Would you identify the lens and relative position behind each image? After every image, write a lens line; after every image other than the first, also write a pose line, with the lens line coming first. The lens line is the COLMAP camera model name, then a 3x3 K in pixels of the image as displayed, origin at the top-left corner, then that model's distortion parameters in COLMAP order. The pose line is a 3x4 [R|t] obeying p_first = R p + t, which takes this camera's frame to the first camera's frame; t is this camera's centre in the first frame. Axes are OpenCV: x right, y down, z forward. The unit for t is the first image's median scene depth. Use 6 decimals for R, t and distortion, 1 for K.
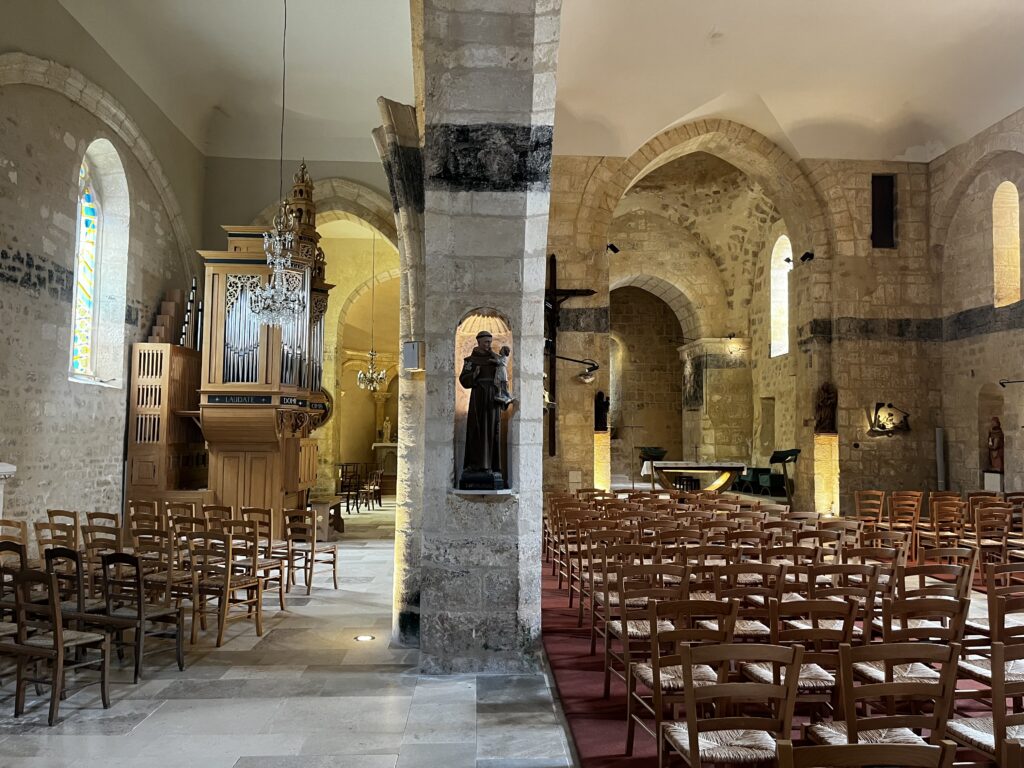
lens RADIAL K [[778.7, 0, 504.9], [0, 778.7, 378.6], [0, 0, 1]] dist [0.010172, -0.023497]
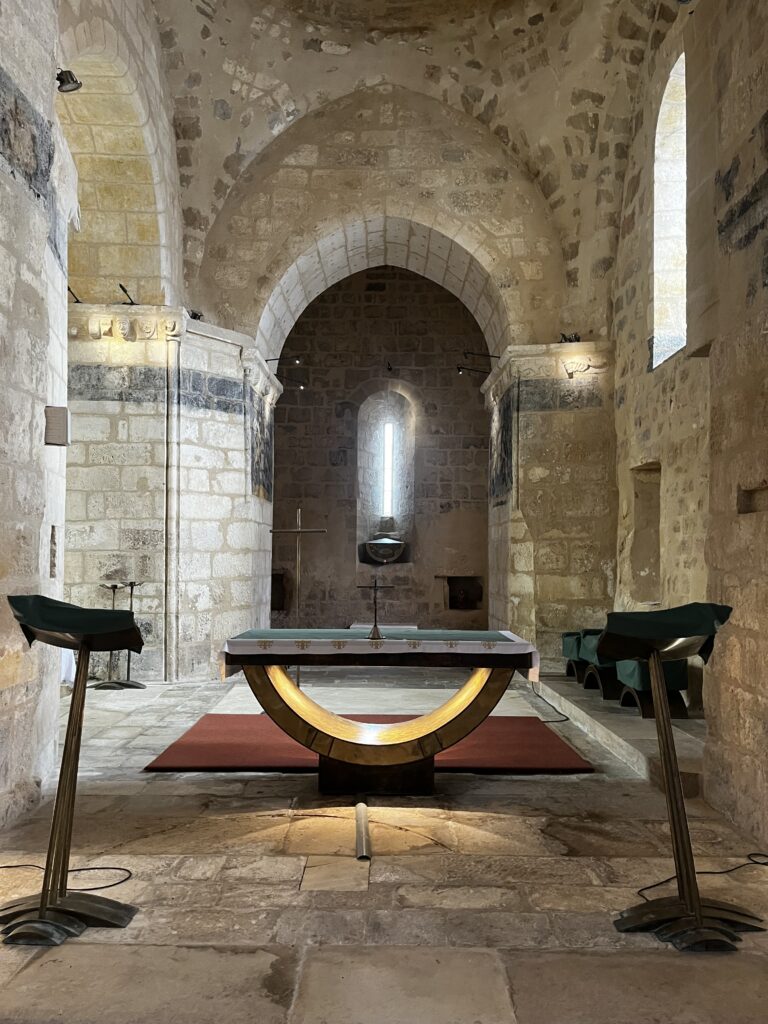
lens RADIAL K [[778.7, 0, 388.4], [0, 778.7, 517.7], [0, 0, 1]] dist [0.010172, -0.023497]
pose [[0.999192, -0.003660, -0.040029, 0.265051], [0.004386, 0.999827, 0.018064, 0.055622], [0.039956, -0.018225, 0.999035, 0.704407]]
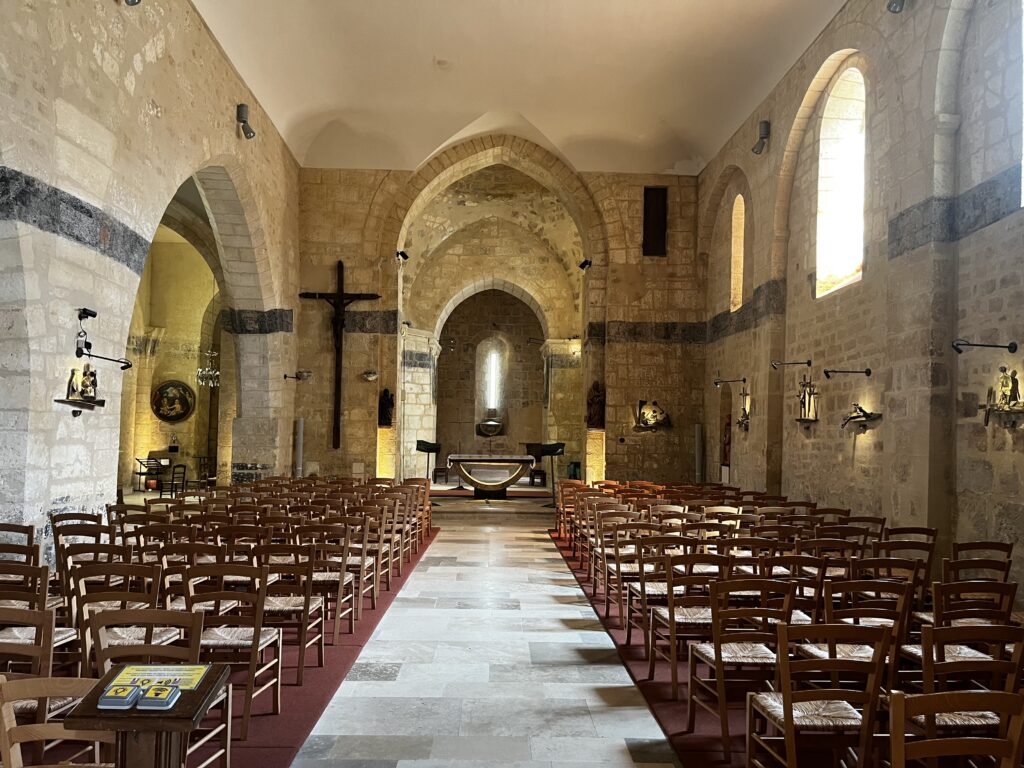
lens RADIAL K [[778.7, 0, 512.0], [0, 778.7, 385.2], [0, 0, 1]] dist [0.010172, -0.023497]
pose [[0.999900, 0.005252, -0.013100, 0.291453], [-0.005130, 0.999943, 0.009377, 0.000676], [0.013149, -0.009309, 0.999870, -0.069428]]
